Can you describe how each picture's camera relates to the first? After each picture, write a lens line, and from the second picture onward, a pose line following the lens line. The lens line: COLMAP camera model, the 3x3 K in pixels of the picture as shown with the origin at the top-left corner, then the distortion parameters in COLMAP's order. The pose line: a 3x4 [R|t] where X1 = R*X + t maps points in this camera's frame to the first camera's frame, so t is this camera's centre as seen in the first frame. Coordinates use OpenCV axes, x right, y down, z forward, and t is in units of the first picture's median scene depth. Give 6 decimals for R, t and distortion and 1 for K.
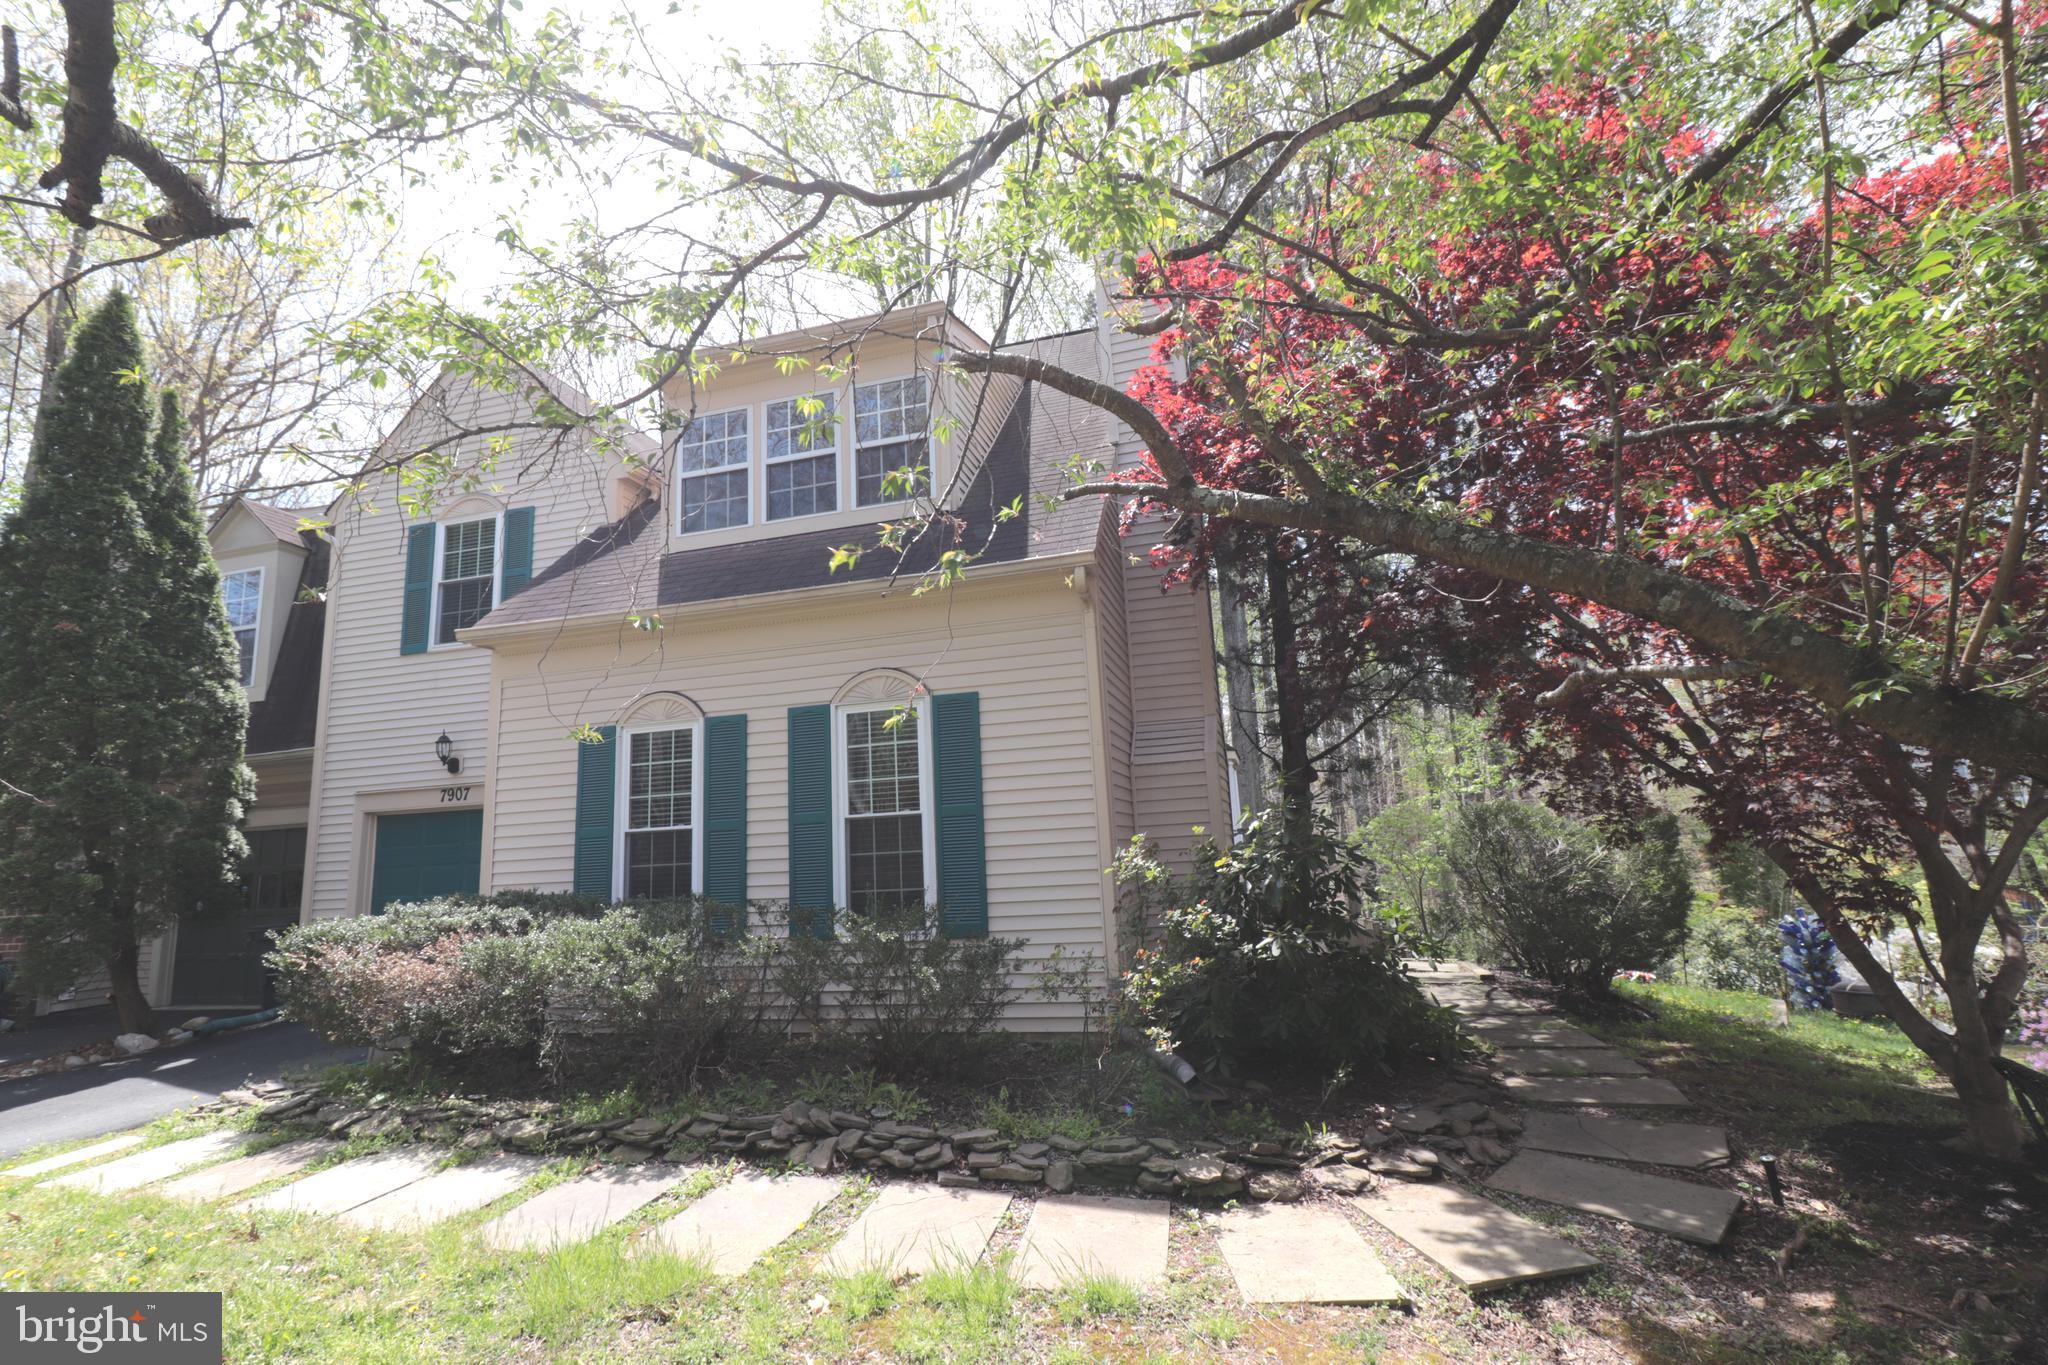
lens RADIAL K [[940.7, 0, 1027.3], [0, 940.7, 670.5], [0, 0, 1]] dist [0.000934, 0.000200]
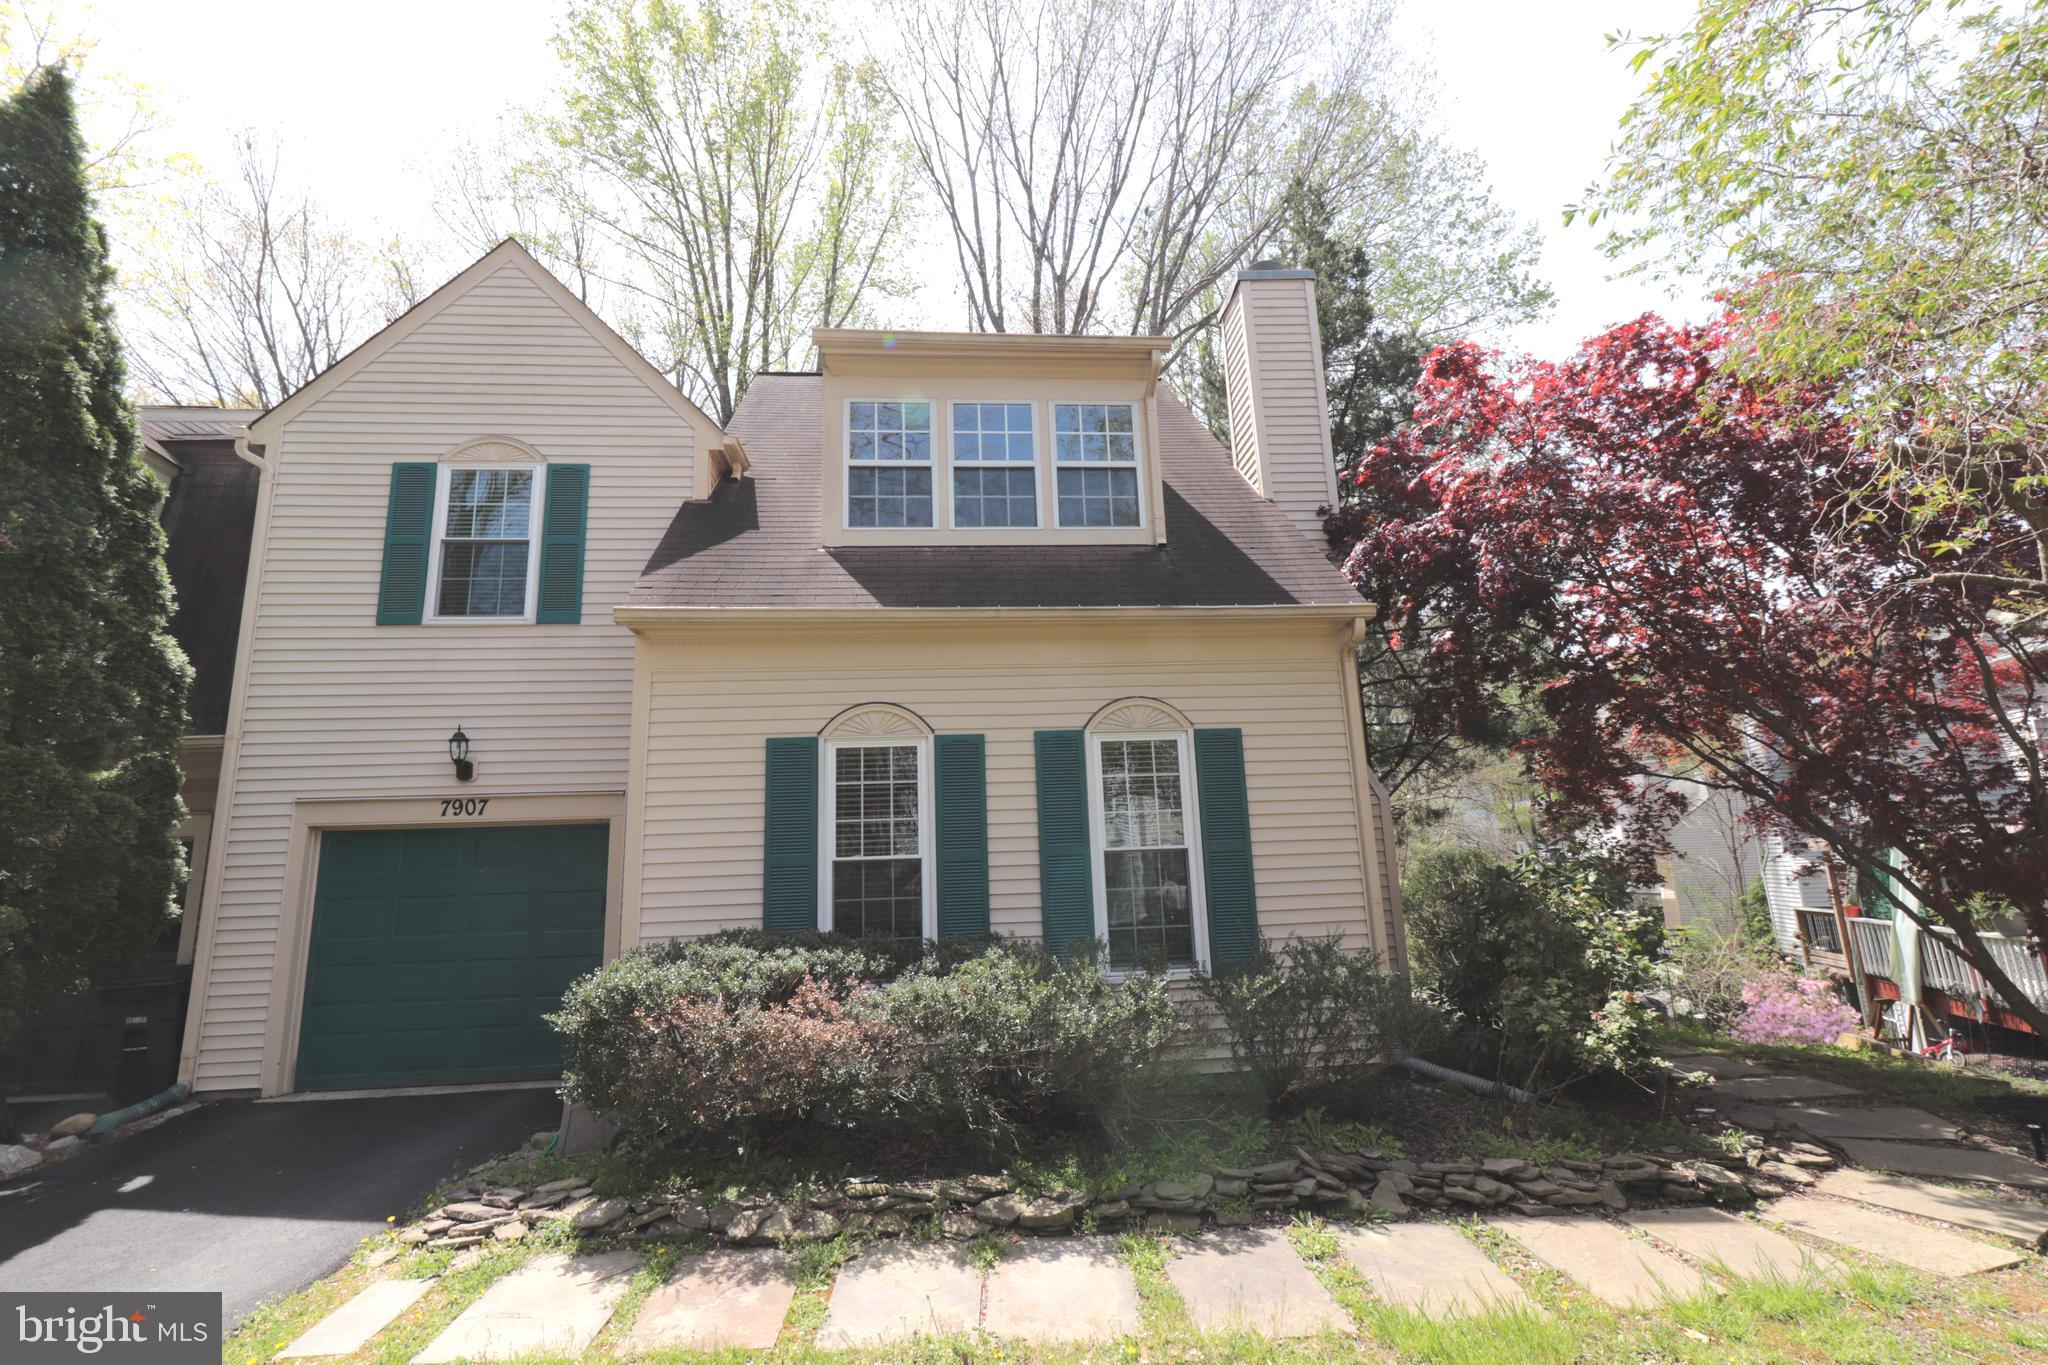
lens RADIAL K [[925.8, 0, 1020.0], [0, 925.8, 690.5], [0, 0, 1]] dist [-0.030736, 0.016310]
pose [[0.934682, 0.095605, 0.342387, -0.540236], [-0.079273, 0.994959, -0.061418, 0.053575], [-0.346533, 0.030264, 0.937549, 0.146180]]
